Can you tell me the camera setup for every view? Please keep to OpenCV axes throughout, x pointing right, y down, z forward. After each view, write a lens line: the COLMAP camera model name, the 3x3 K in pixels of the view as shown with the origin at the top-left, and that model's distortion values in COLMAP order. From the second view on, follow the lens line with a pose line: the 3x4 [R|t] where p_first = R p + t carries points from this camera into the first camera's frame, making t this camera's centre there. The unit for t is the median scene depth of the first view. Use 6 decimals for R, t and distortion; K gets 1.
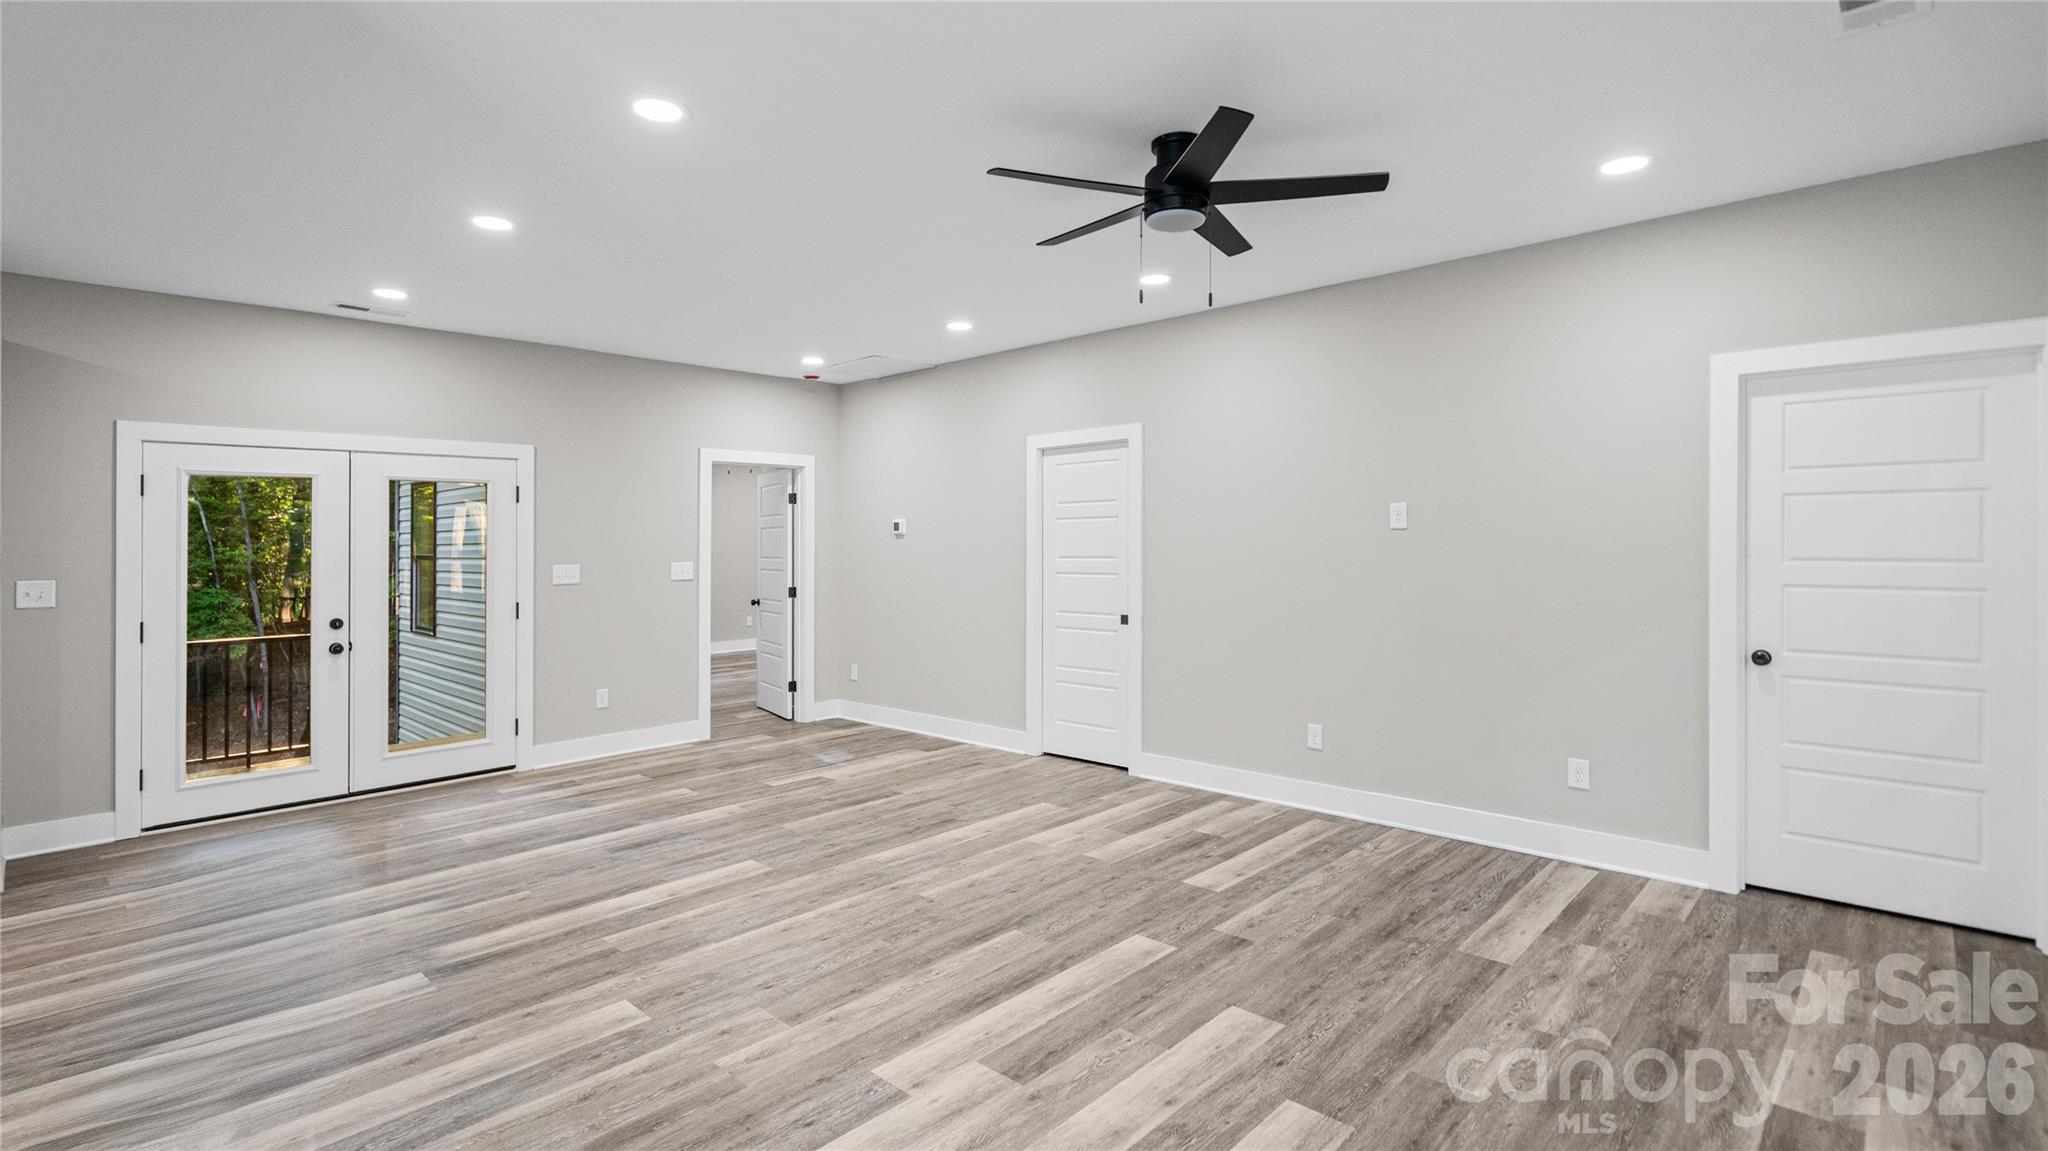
lens RADIAL K [[968.7, 0, 1014.1], [0, 968.7, 536.8], [0, 0, 1]] dist [-0.000494, 0.000548]
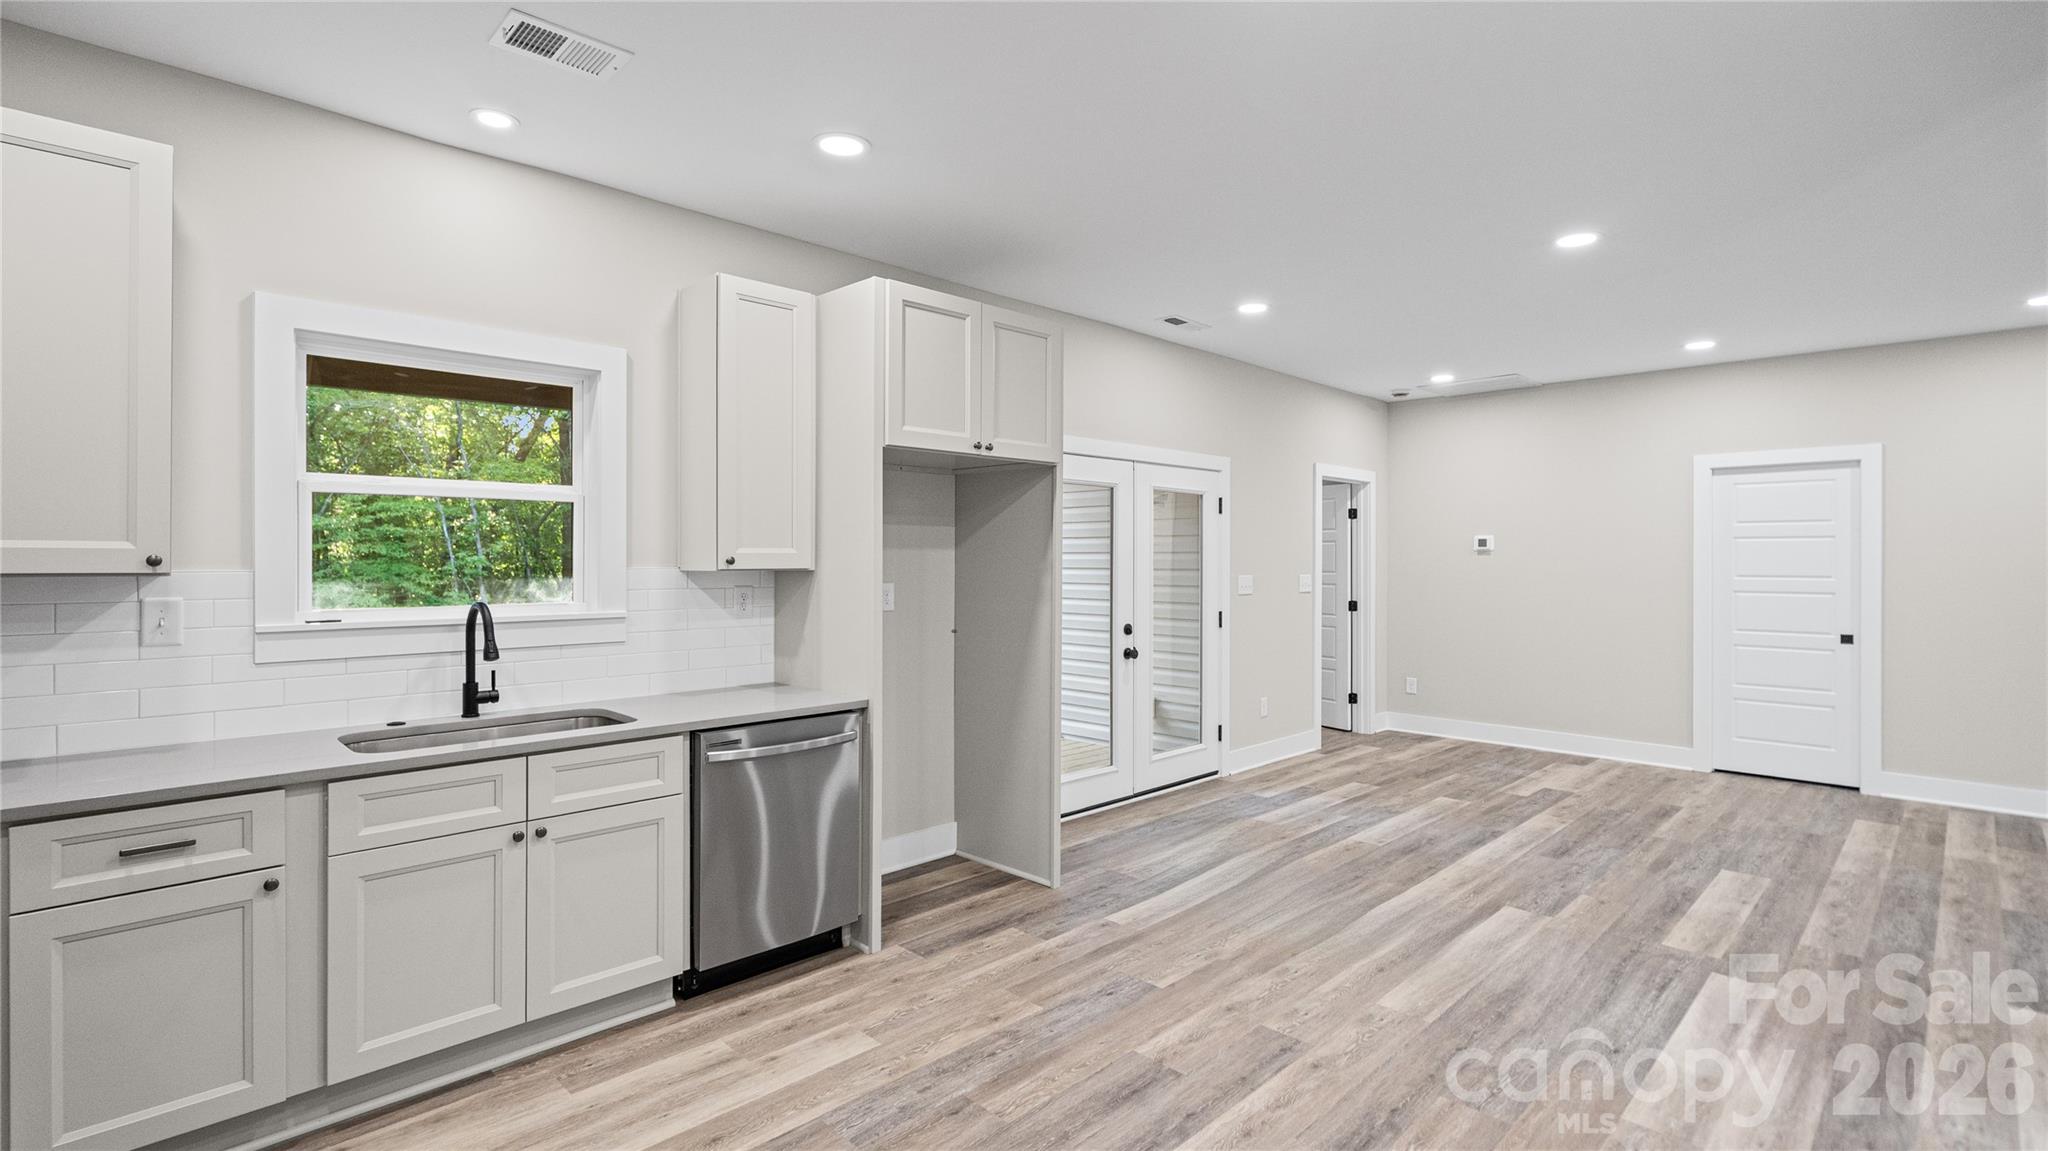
lens RADIAL K [[948.4, 0, 1015.7], [0, 948.4, 548.3], [0, 0, 1]] dist [-0.001511, -0.000009]
pose [[0.999473, 0.017131, -0.027557, -1.036954], [-0.017370, 0.999813, -0.008479, 0.021082], [0.027406, 0.008953, 0.999584, -0.010727]]
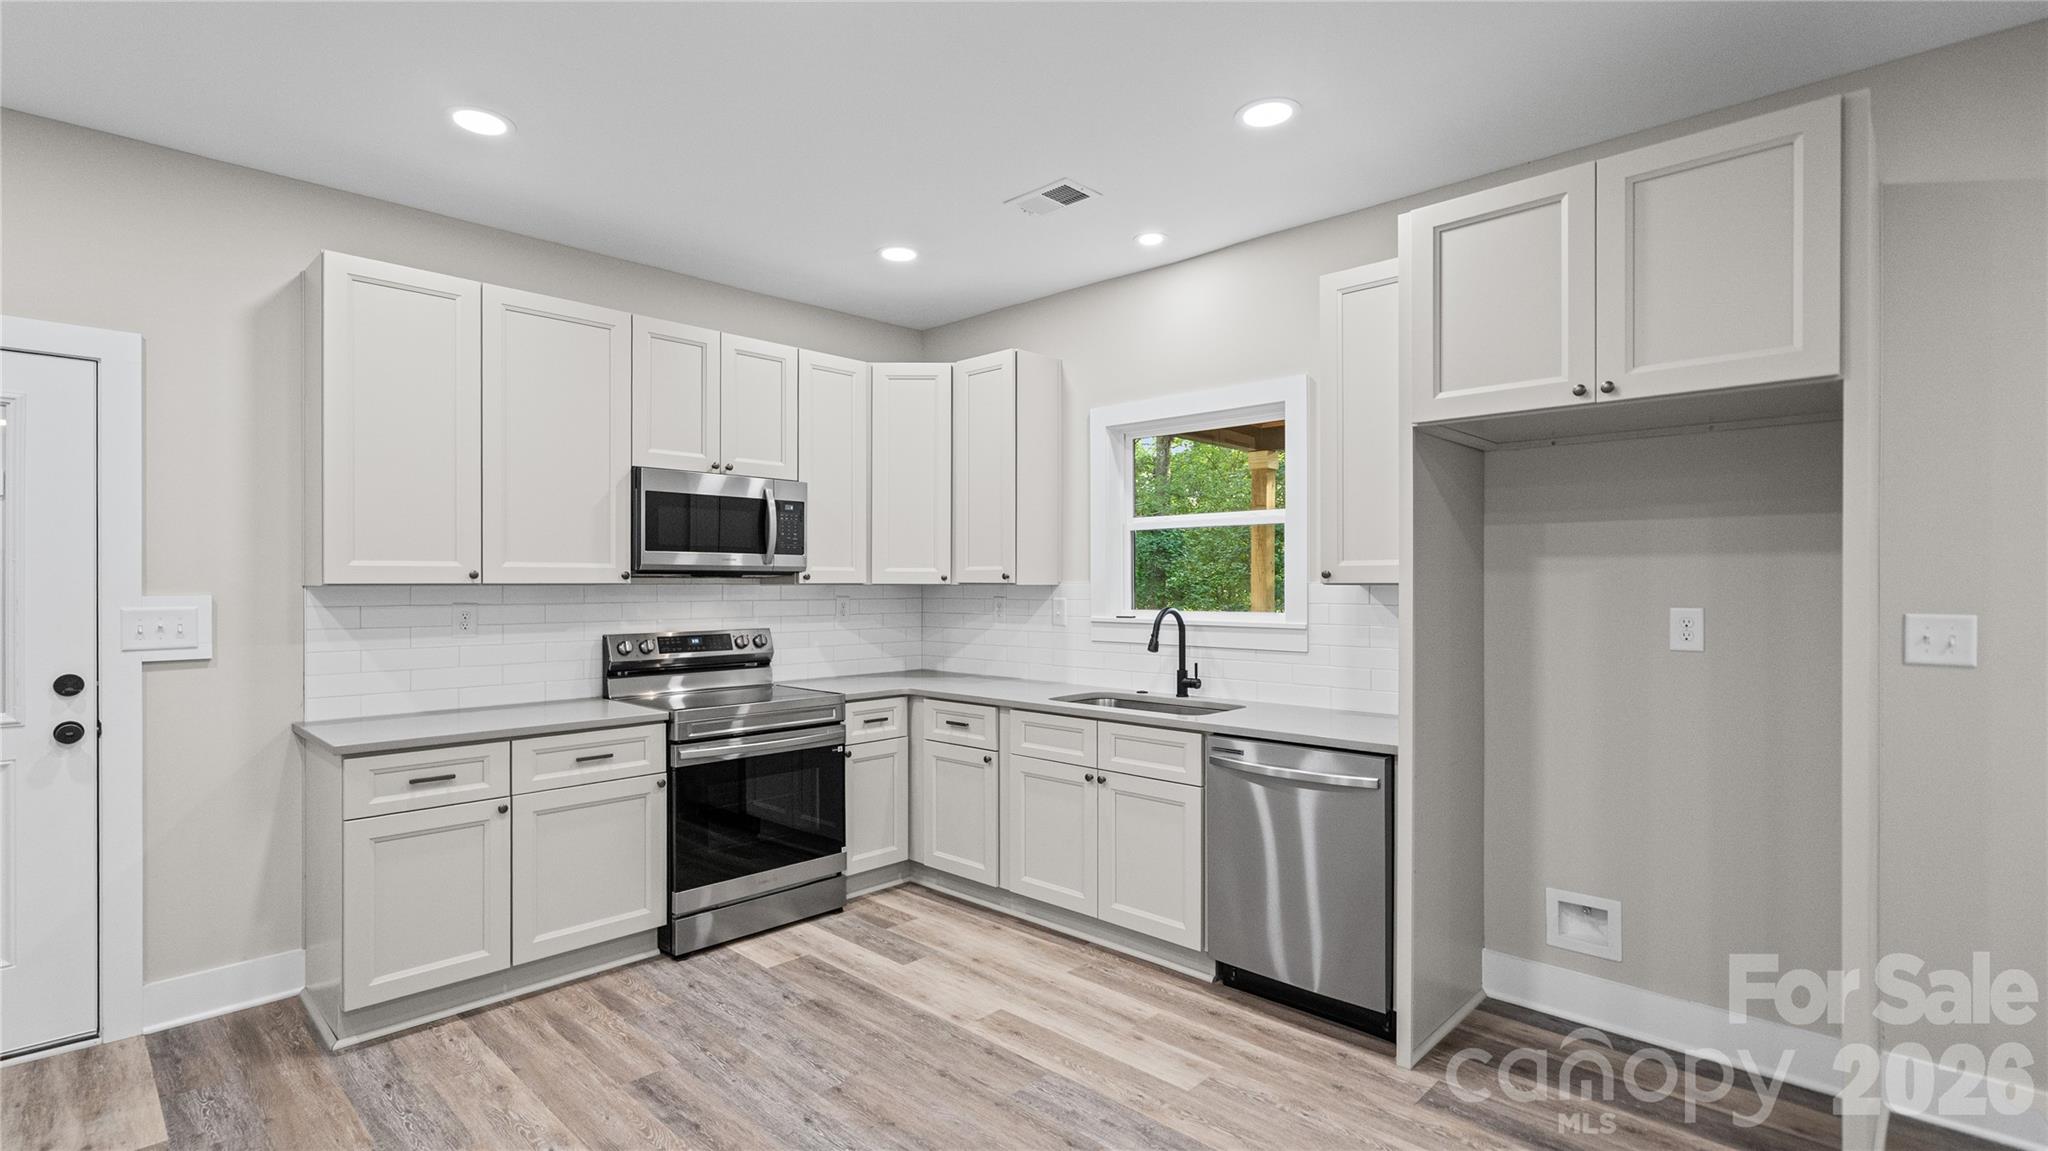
lens RADIAL K [[972.0, 0, 1024.0], [0, 972.0, 575.5], [0, 0, 1]] dist [0.001932, 0.000018]
pose [[-0.015948, 0.009886, -0.999824, -0.515314], [0.004760, 0.999941, 0.009811, 0.020835], [0.999861, -0.004602, -0.015994, 0.552046]]
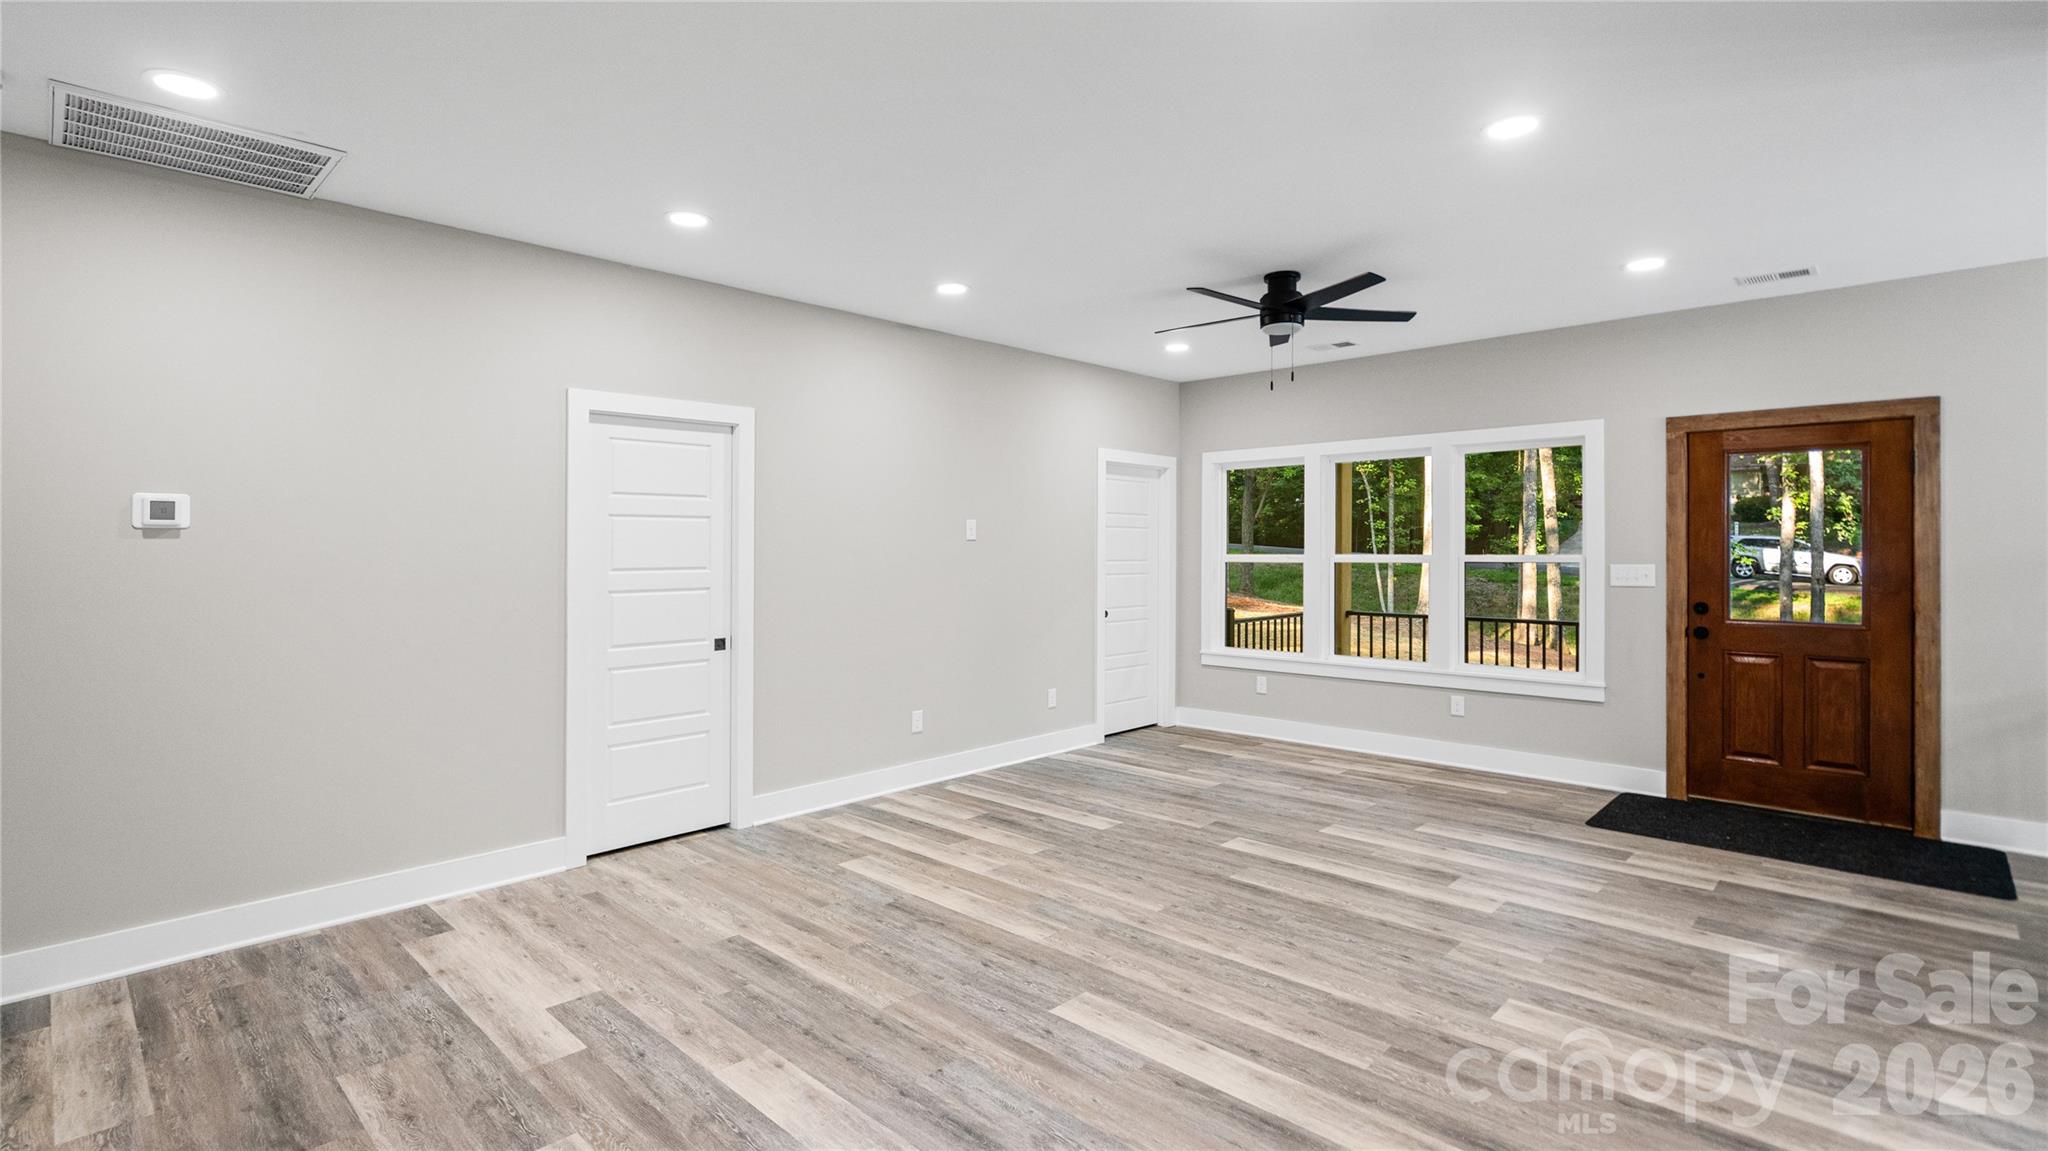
lens RADIAL K [[948.4, 0, 1015.7], [0, 948.4, 548.3], [0, 0, 1]] dist [-0.001511, -0.000009]
pose [[0.003483, 0.013447, 0.999904, -0.981880], [-0.000562, 0.999909, -0.013445, 0.022109], [-0.999994, -0.000515, 0.003491, 1.073631]]
